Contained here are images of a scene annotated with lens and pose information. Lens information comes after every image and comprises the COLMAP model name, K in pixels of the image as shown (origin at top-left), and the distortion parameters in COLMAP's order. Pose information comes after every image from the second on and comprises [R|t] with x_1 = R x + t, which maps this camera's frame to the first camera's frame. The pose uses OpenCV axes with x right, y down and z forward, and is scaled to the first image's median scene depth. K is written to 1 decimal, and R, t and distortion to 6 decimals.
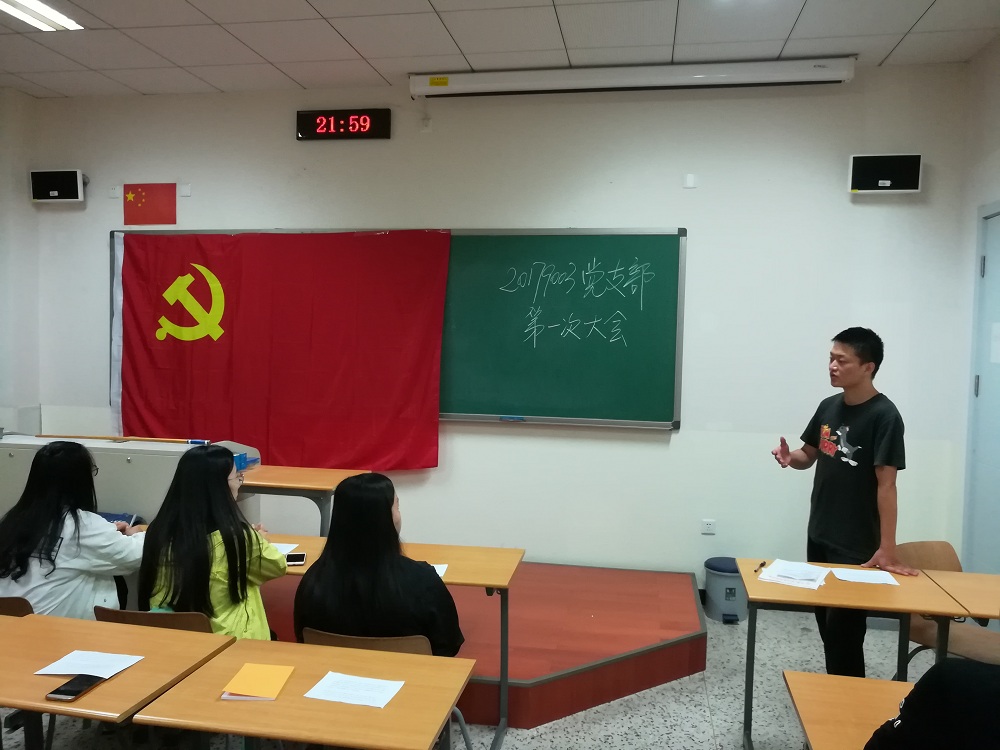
lens RADIAL K [[778.9, 0, 506.2], [0, 778.9, 370.9], [0, 0, 1]] dist [0.050041, -0.013540]
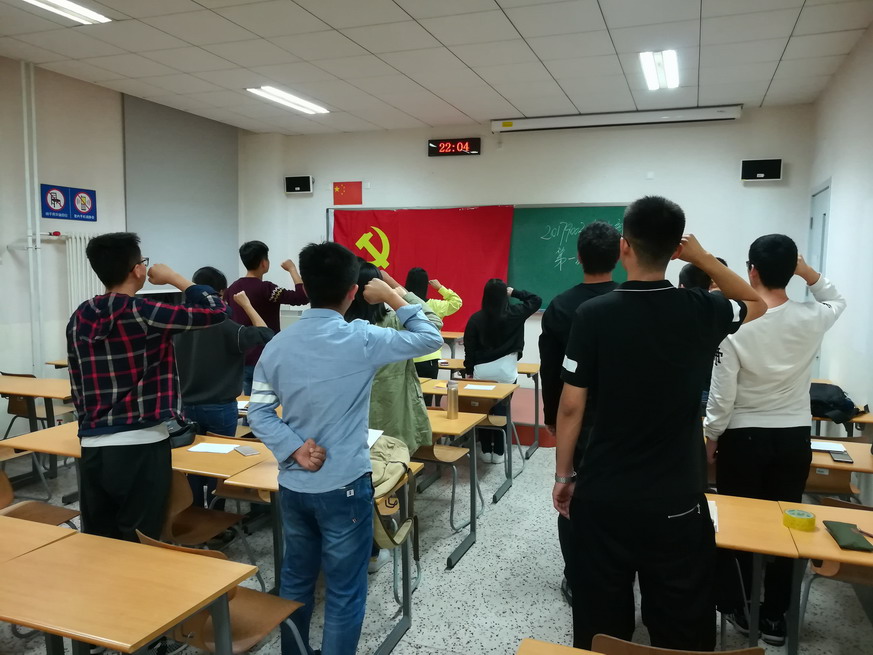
lens RADIAL K [[679.9, 0, 444.9], [0, 679.9, 334.0], [0, 0, 1]] dist [0.050041, -0.013540]
pose [[0.984914, 0.009235, -0.172796, 0.045079], [0.000401, 0.998451, 0.055643, 0.026003], [0.173043, -0.054873, 0.983385, -0.559377]]
